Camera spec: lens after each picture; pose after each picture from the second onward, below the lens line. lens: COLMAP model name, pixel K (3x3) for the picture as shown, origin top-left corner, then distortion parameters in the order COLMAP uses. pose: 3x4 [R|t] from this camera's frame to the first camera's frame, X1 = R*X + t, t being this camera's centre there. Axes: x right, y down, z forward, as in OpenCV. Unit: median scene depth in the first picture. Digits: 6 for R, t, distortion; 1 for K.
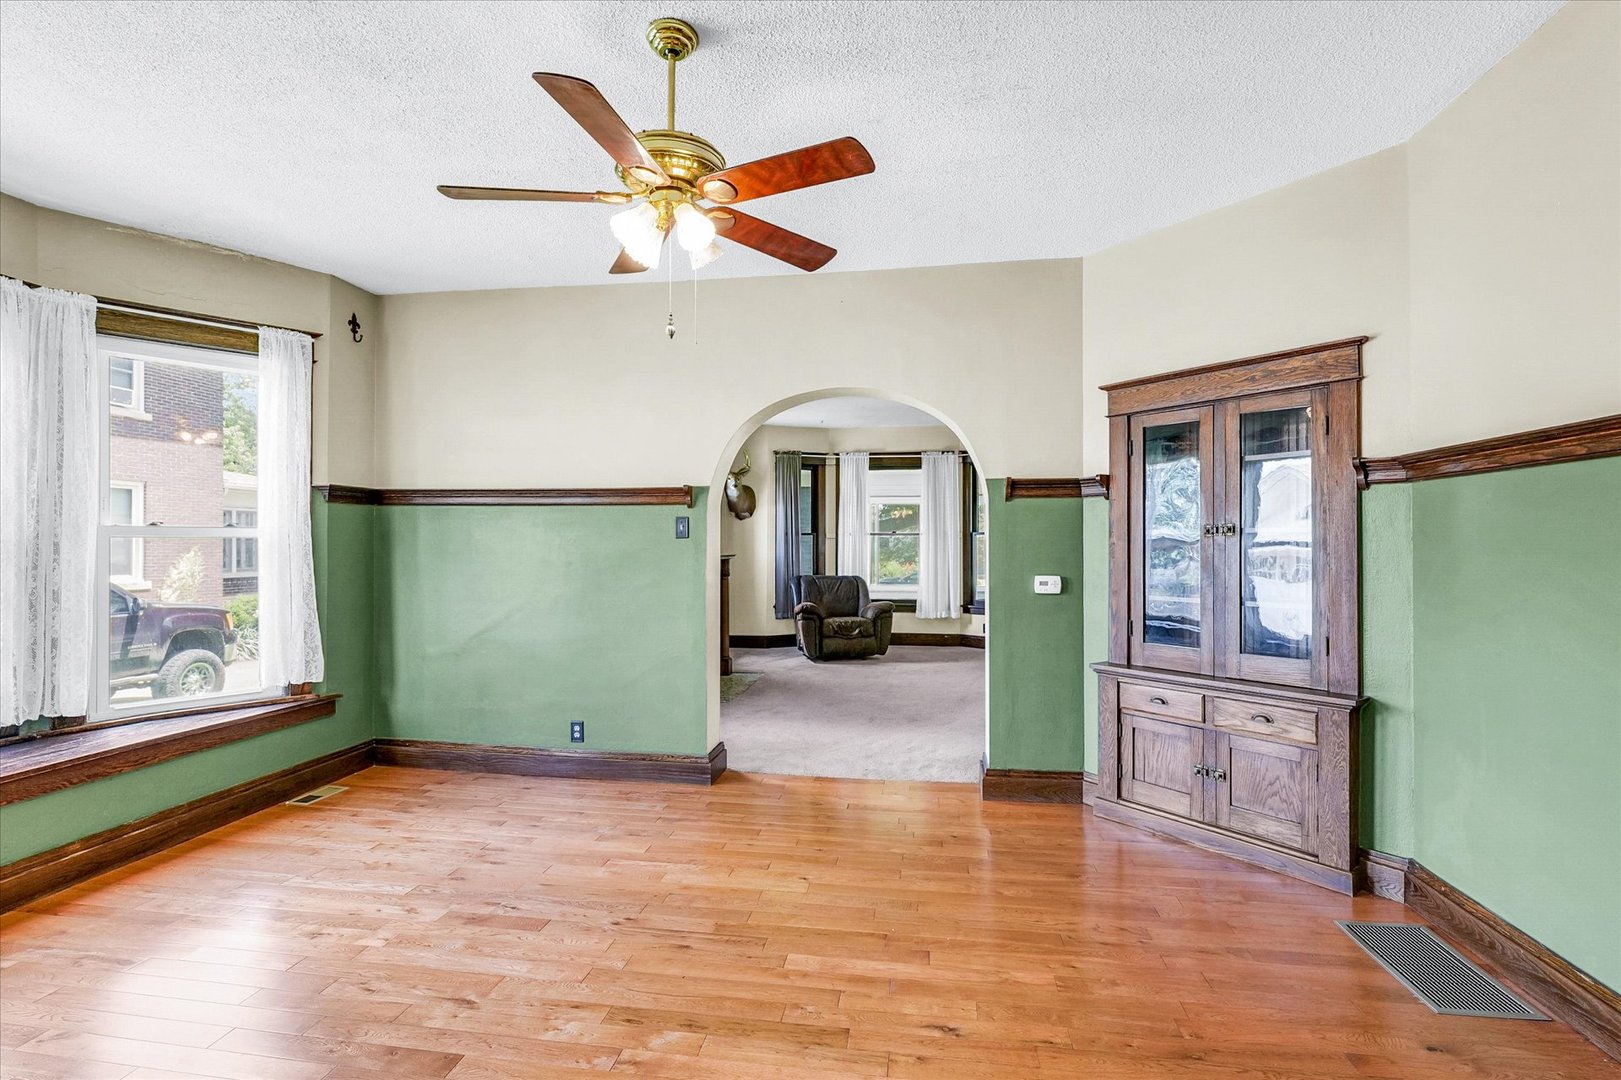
lens RADIAL K [[723.4, 0, 810.5], [0, 723.4, 540.0], [0, 0, 1]] dist [-0.000986, -0.000342]
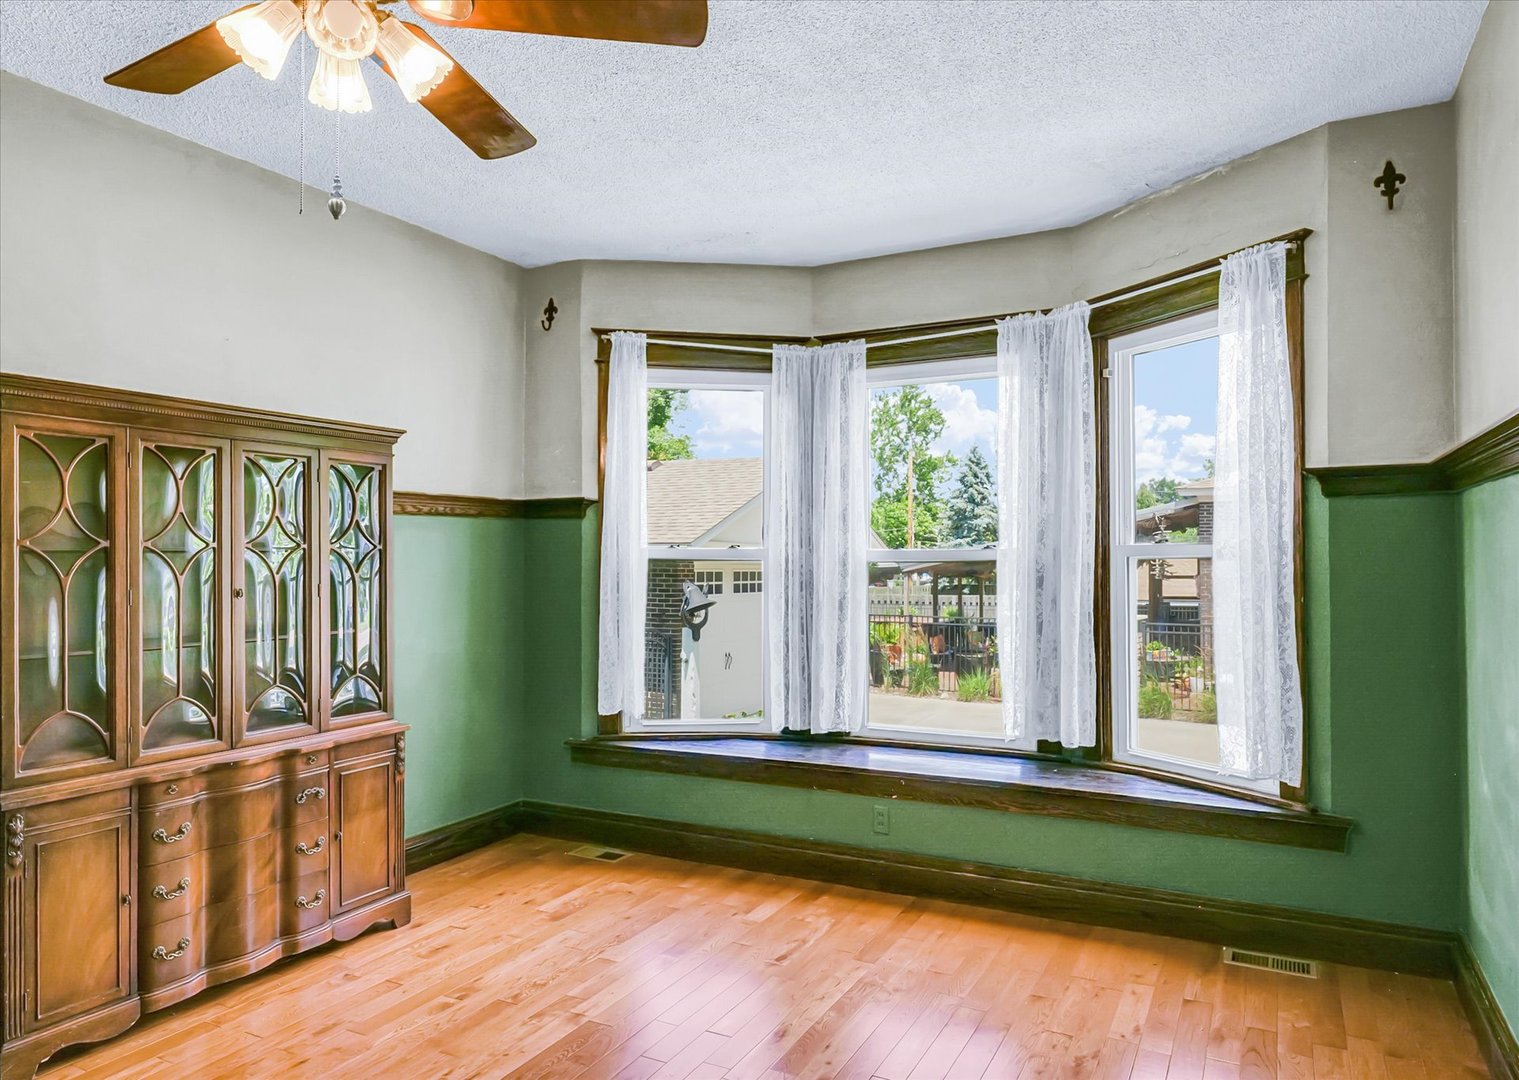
lens RADIAL K [[929.9, 0, 759.5], [0, 929.9, 540.0], [0, 0, 1]] dist [0.001467, 0.000816]
pose [[-0.292152, -0.022303, -0.956112, 0.238943], [0.012133, 0.999561, -0.027024, -0.000501], [0.956295, -0.019496, -0.291753, 0.827668]]
